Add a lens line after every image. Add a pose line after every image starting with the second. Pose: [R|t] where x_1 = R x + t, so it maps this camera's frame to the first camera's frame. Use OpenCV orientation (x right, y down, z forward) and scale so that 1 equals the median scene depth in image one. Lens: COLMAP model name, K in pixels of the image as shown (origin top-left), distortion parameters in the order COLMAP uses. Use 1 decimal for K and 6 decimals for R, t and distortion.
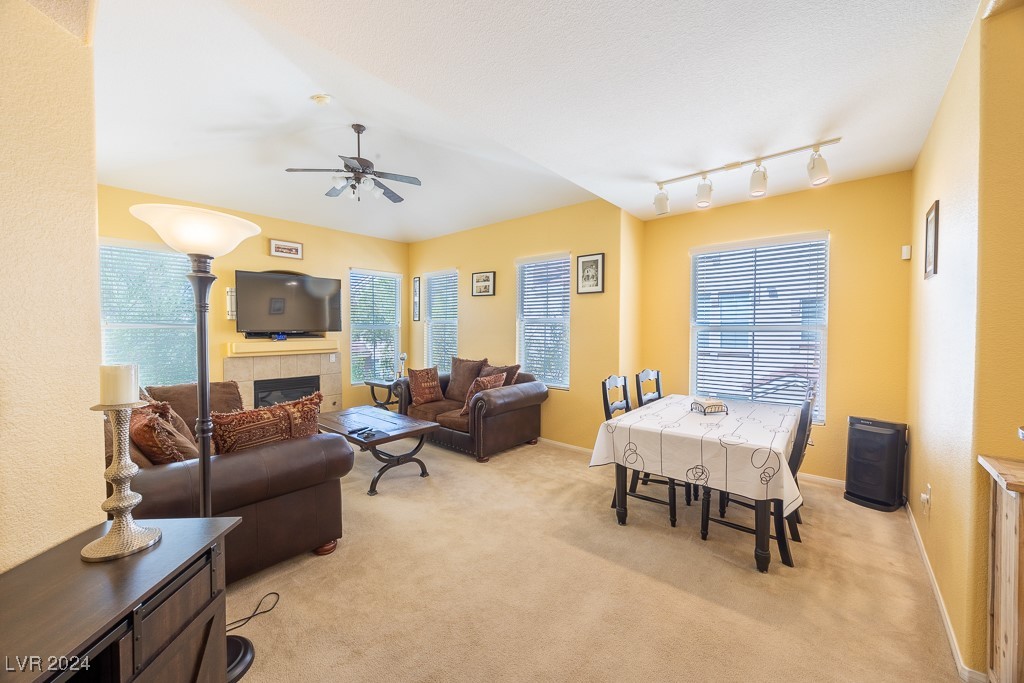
lens RADIAL K [[390.9, 0, 507.9], [0, 390.9, 339.0], [0, 0, 1]] dist [-0.000342, -0.000440]
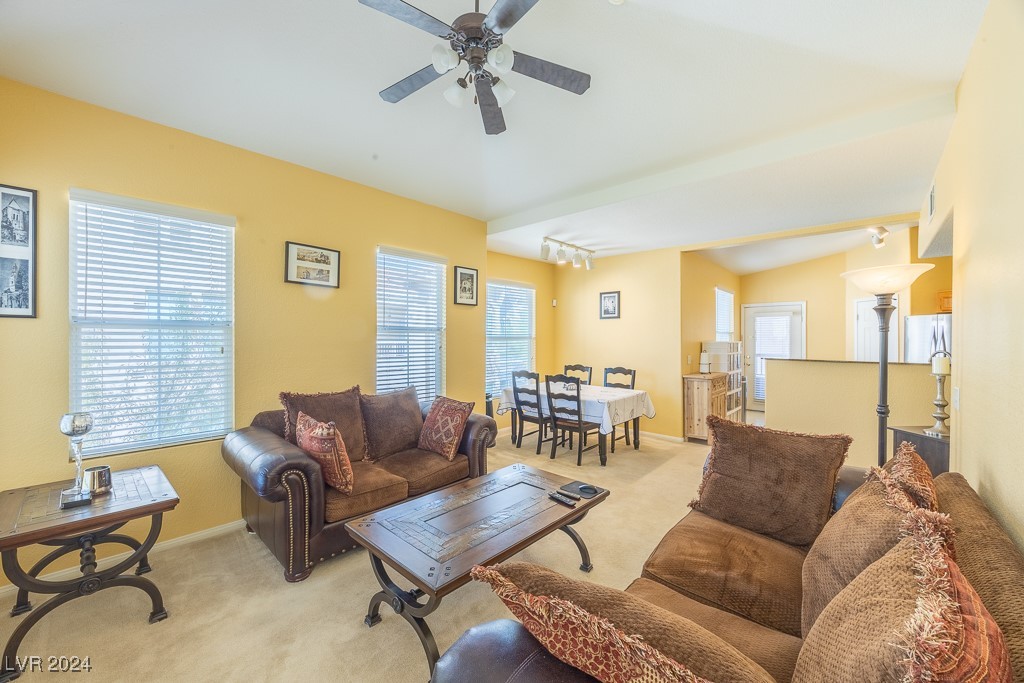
lens RADIAL K [[390.9, 0, 516.6], [0, 390.9, 339.4], [0, 0, 1]] dist [-0.000342, -0.000440]
pose [[0.026533, -0.003346, 0.999642, -0.816736], [0.027861, 0.999608, 0.002606, -0.024781], [-0.999260, 0.027782, 0.026616, 0.838261]]
